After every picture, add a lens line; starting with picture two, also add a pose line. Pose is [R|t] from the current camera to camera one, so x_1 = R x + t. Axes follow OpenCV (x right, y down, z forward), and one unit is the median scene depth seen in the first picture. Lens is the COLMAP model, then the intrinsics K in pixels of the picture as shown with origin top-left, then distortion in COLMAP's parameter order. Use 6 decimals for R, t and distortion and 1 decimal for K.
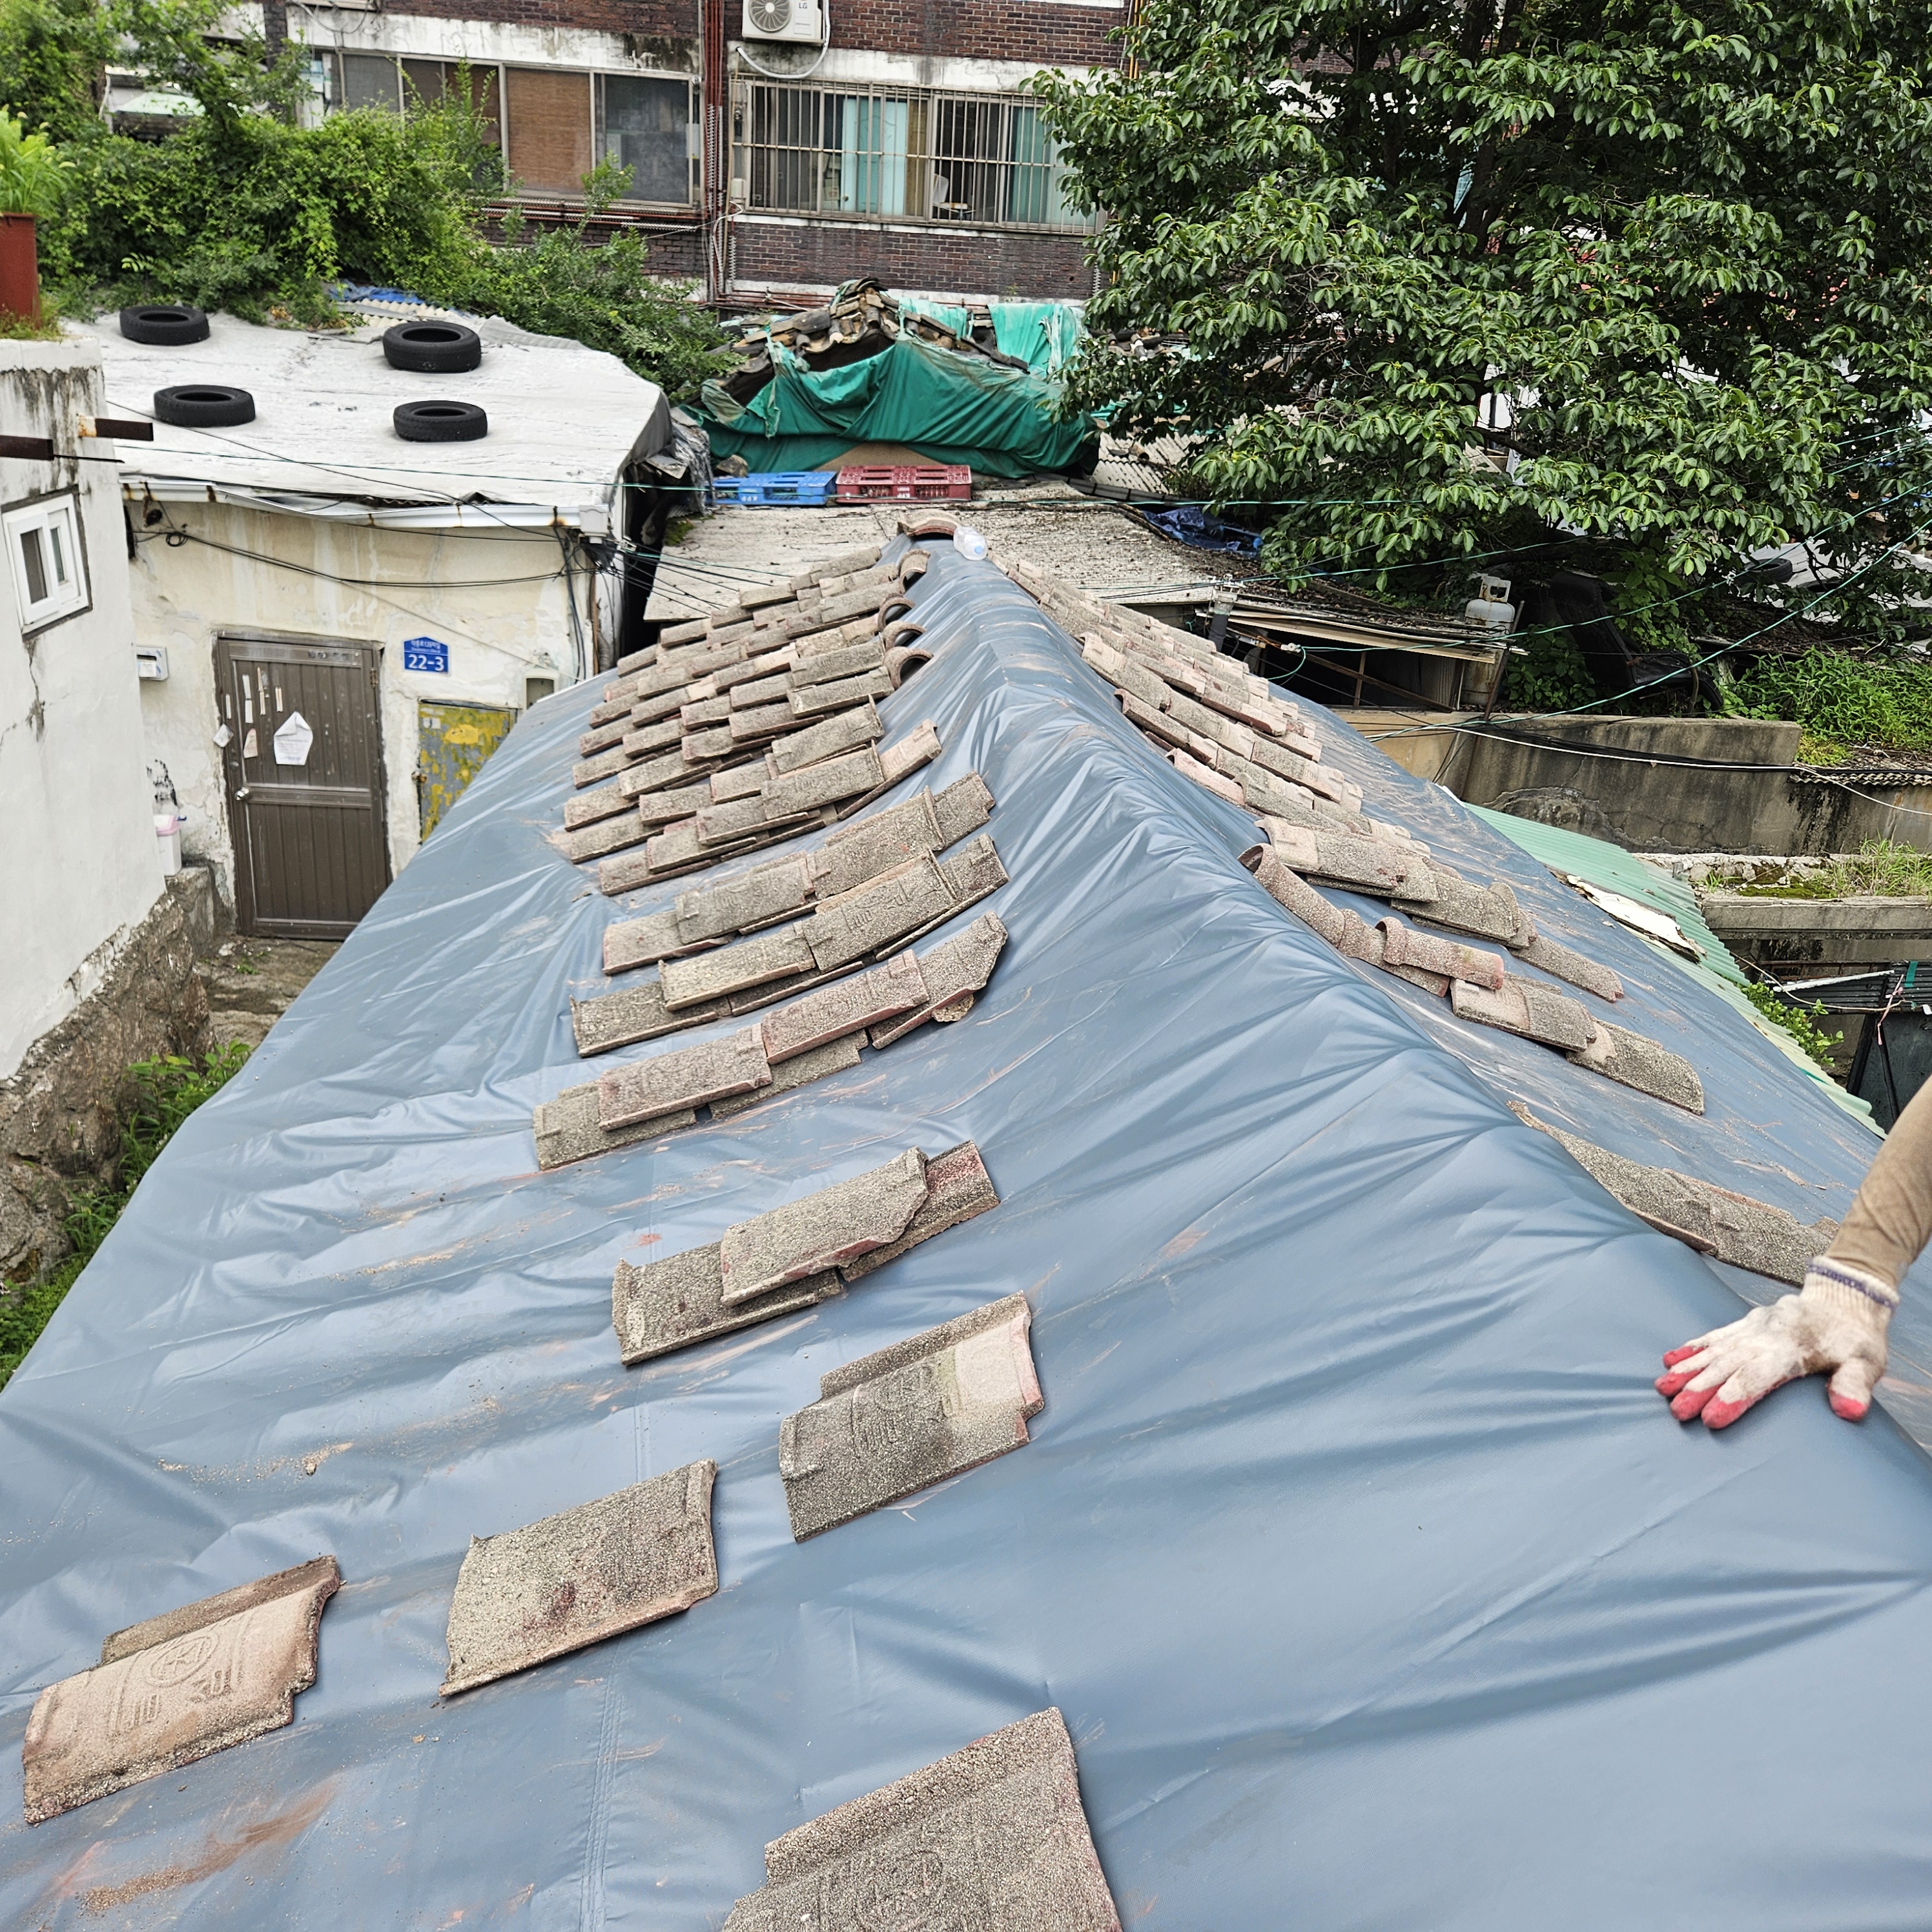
lens RADIAL K [[1685.2, 0, 966.7], [0, 1685.2, 879.9], [0, 0, 1]] dist [0.049449, -0.059498]
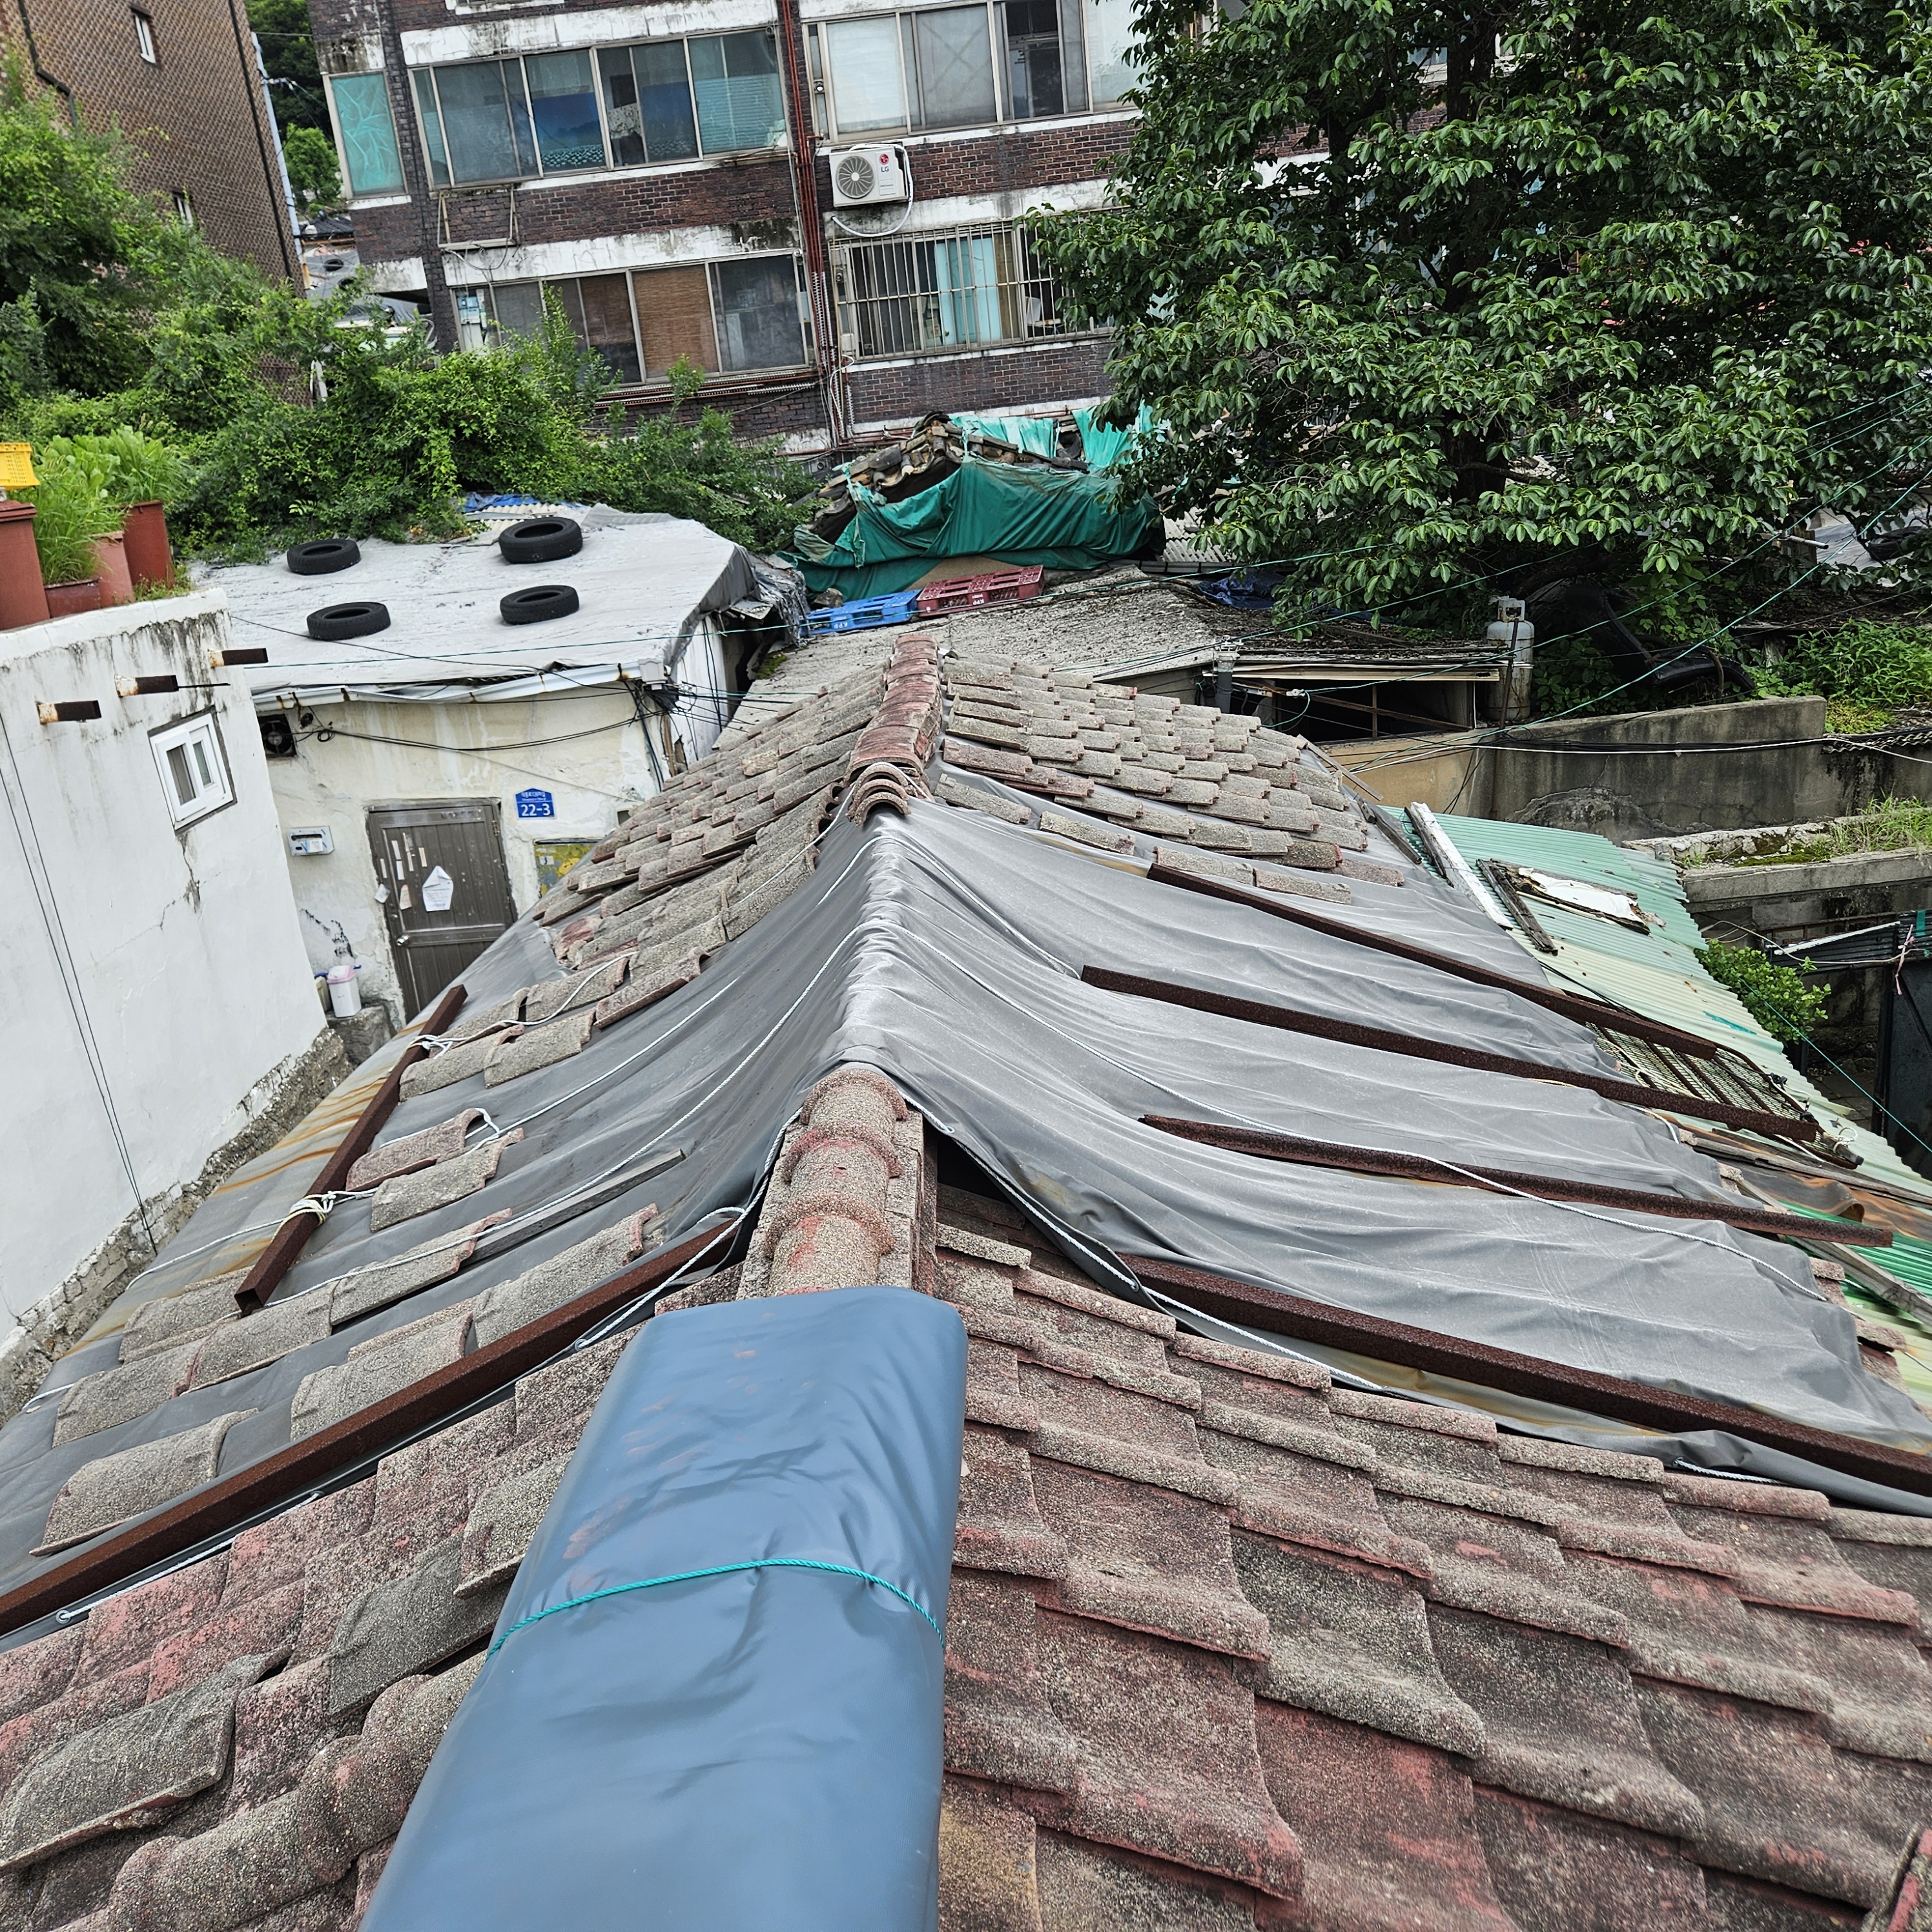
lens RADIAL K [[1685.2, 0, 966.7], [0, 1685.2, 879.9], [0, 0, 1]] dist [0.049449, -0.059498]
pose [[0.981054, -0.122894, -0.149764, 0.122864], [0.114601, 0.991422, -0.062834, 0.023434], [0.156201, 0.044480, 0.986723, -0.089055]]
